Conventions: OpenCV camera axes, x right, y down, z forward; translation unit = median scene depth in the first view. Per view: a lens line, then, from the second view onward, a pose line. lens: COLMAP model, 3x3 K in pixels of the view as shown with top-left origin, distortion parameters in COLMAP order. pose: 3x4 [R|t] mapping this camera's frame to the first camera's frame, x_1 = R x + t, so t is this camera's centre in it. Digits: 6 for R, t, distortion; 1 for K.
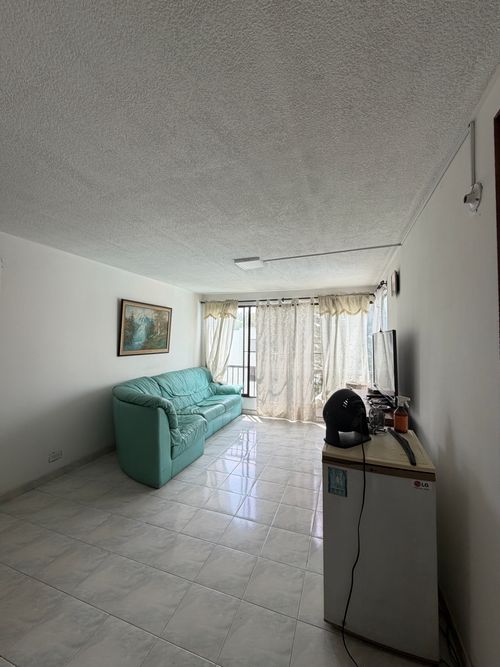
lens RADIAL K [[267.2, 0, 249.9], [0, 267.2, 331.2], [0, 0, 1]] dist [0.002327, -0.000164]
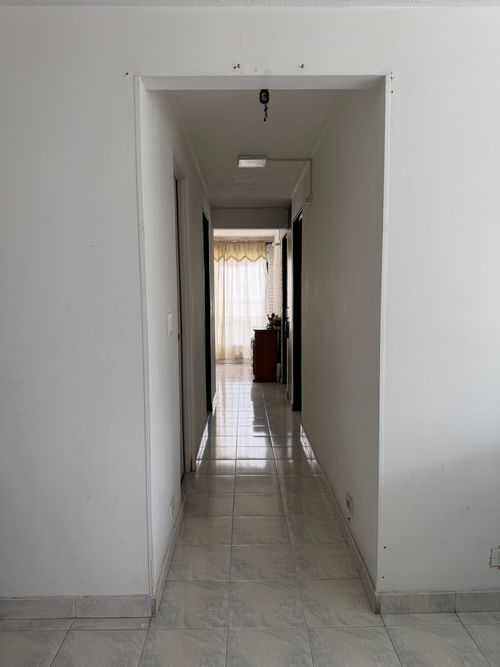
lens RADIAL K [[469.7, 0, 250.0], [0, 469.7, 333.5], [0, 0, 1]] dist [-0.003996, -0.002315]
pose [[0.355792, 0.072280, -0.931766, -0.174700], [0.033217, 0.995397, 0.089899, 0.041764], [0.933975, -0.062936, 0.351753, 0.312183]]
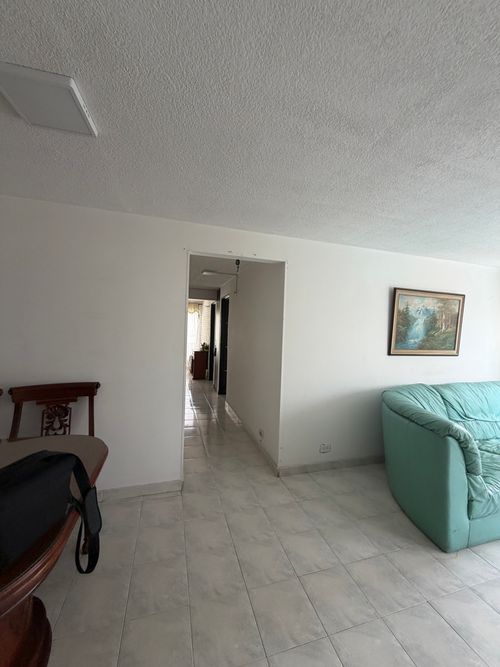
lens RADIAL K [[267.2, 0, 249.9], [0, 267.2, 331.2], [0, 0, 1]] dist [0.002327, -0.000164]
pose [[0.598258, 0.020792, -0.801034, -0.074523], [-0.007905, 0.999768, 0.020047, 0.003168], [0.801264, -0.005661, 0.598284, 0.131670]]
